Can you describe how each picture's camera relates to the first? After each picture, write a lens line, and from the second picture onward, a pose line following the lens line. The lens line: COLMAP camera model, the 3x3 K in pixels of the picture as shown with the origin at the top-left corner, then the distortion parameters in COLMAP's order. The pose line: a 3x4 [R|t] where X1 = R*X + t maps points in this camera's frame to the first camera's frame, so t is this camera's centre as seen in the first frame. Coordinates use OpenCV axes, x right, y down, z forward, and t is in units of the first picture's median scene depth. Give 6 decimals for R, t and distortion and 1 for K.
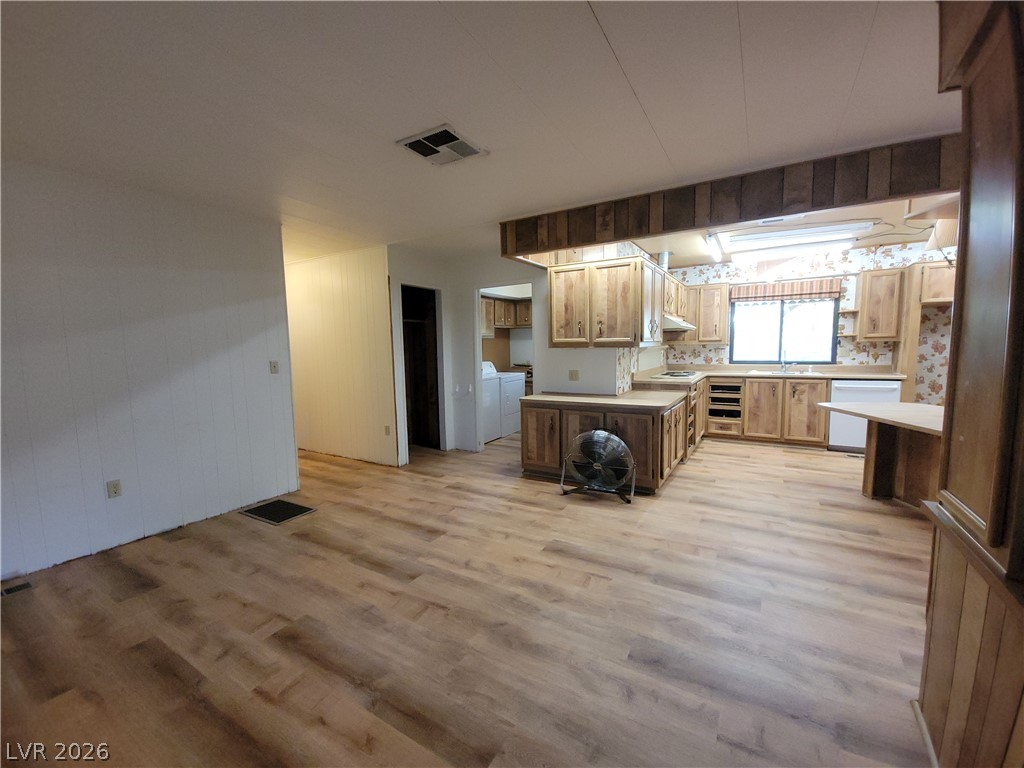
lens RADIAL K [[413.5, 0, 511.5], [0, 413.5, 385.3], [0, 0, 1]] dist [0.009790, -0.006142]
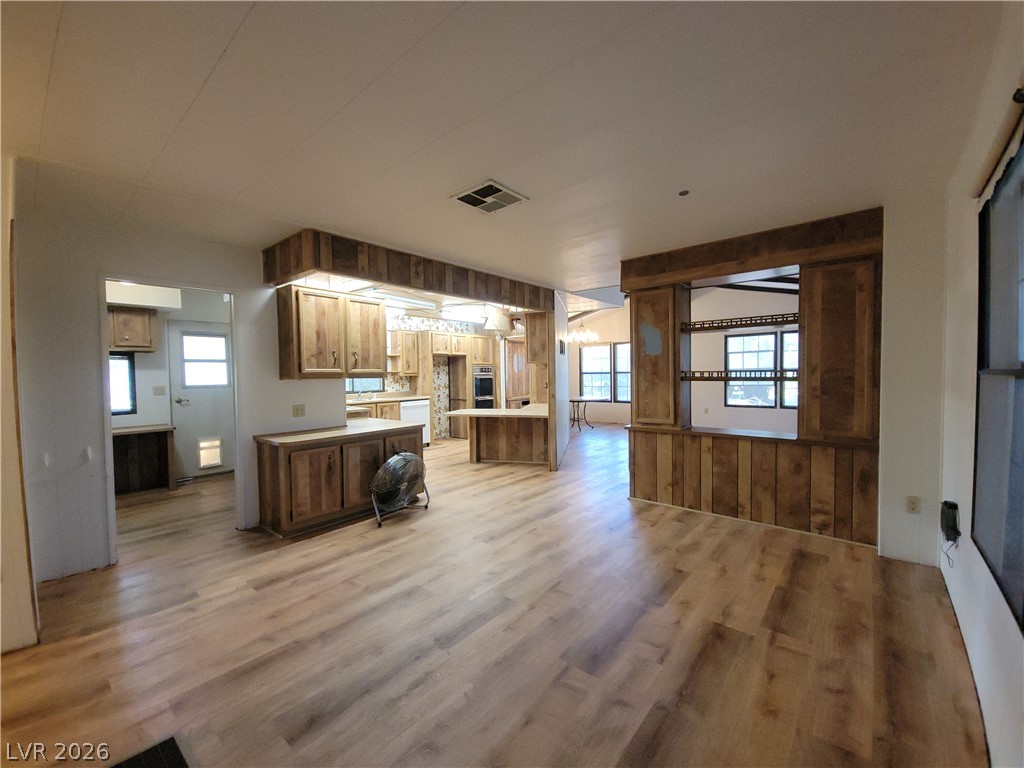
lens RADIAL K [[413.5, 0, 515.0], [0, 413.5, 388.6], [0, 0, 1]] dist [0.009790, -0.006142]
pose [[0.158792, -0.021853, 0.987070, -0.758051], [0.104835, 0.994476, 0.005152, -0.031722], [-0.981731, 0.102661, 0.160205, 0.475716]]
